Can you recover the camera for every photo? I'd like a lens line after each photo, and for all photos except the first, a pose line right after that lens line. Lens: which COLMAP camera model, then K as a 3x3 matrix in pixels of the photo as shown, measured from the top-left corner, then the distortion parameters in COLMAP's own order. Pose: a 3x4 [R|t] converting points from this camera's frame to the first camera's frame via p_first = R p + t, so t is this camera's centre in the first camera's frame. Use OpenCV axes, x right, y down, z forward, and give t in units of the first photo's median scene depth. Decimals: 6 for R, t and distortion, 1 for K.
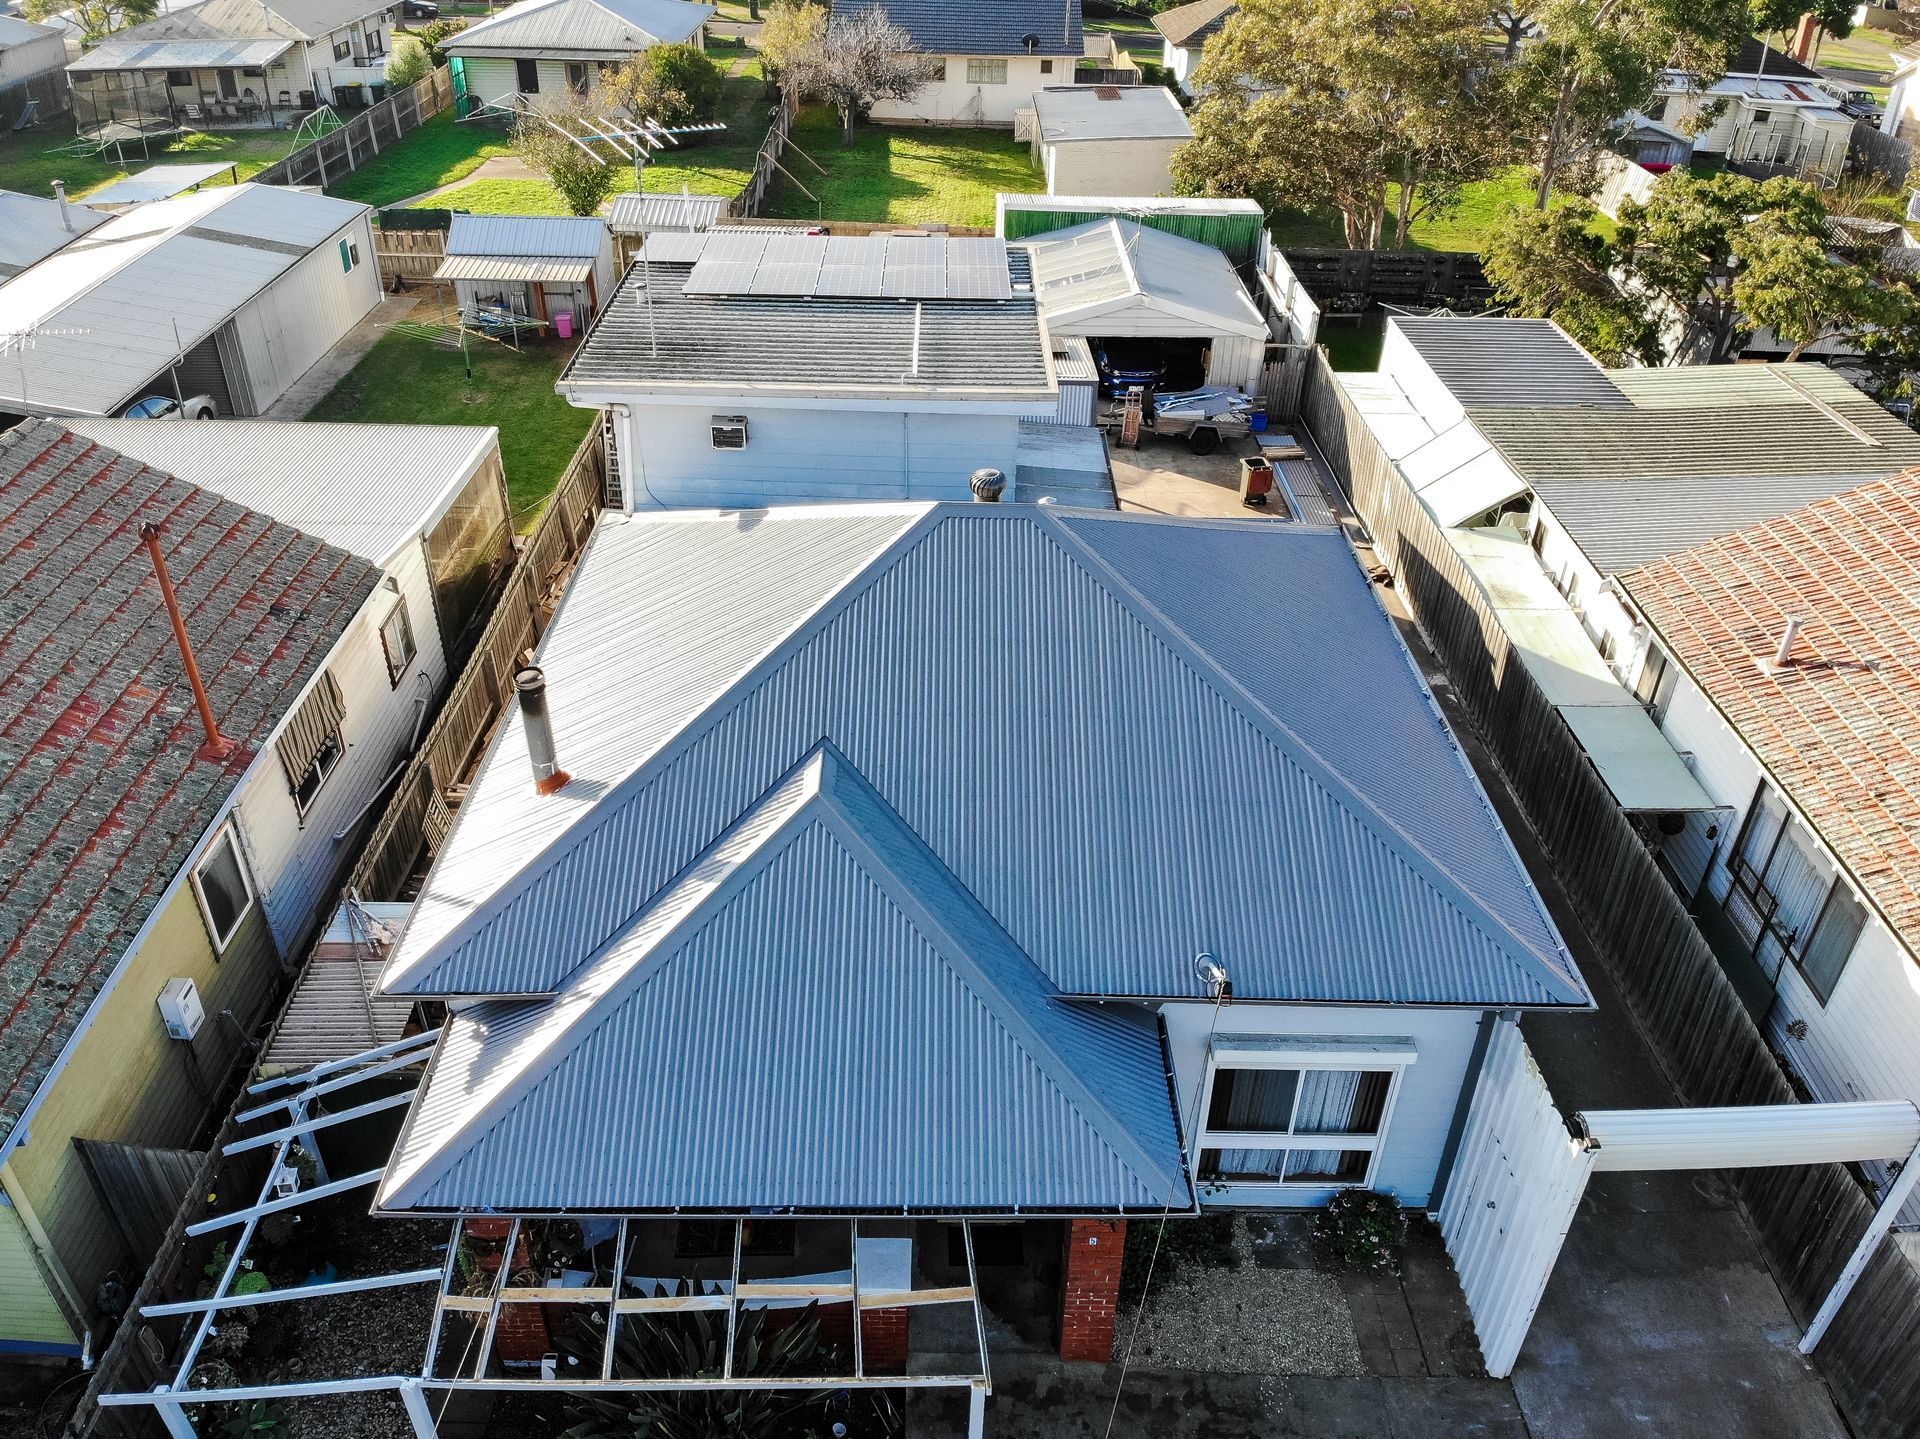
lens RADIAL K [[1464.7, 0, 1008.9], [0, 1464.7, 730.5], [0, 0, 1]] dist [0.084634, -0.184068]
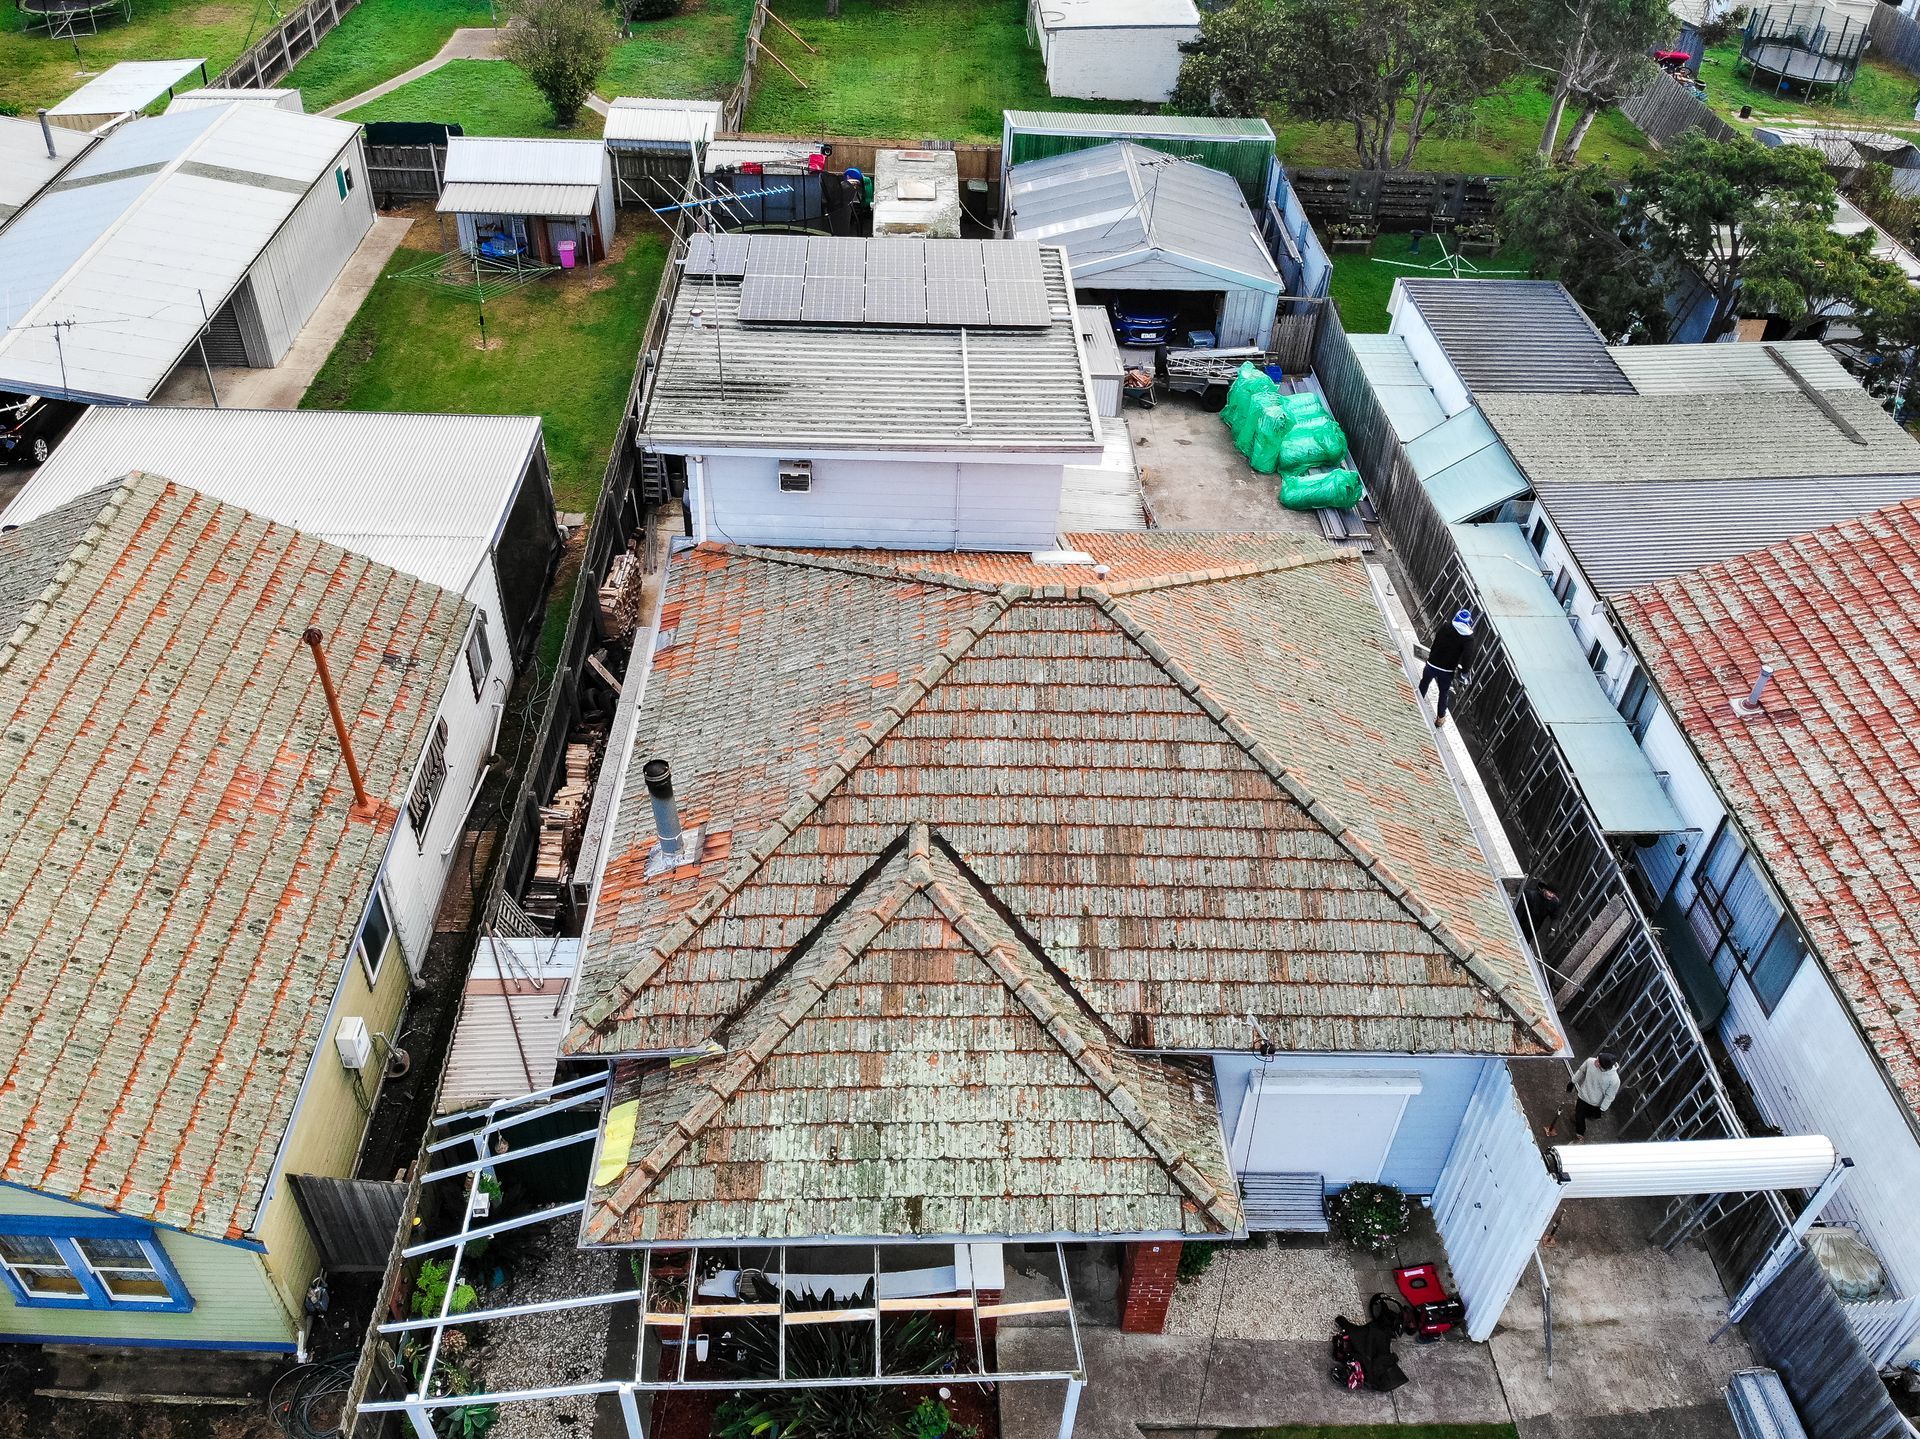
lens RADIAL K [[1527.7, 0, 1013.8], [0, 1527.7, 753.4], [0, 0, 1]] dist [0.112475, -0.227466]
pose [[0.999563, 0.000367, 0.029554, -0.079786], [-0.004096, 0.991994, 0.126215, -0.179561], [-0.029271, -0.126281, 0.991563, -0.171457]]
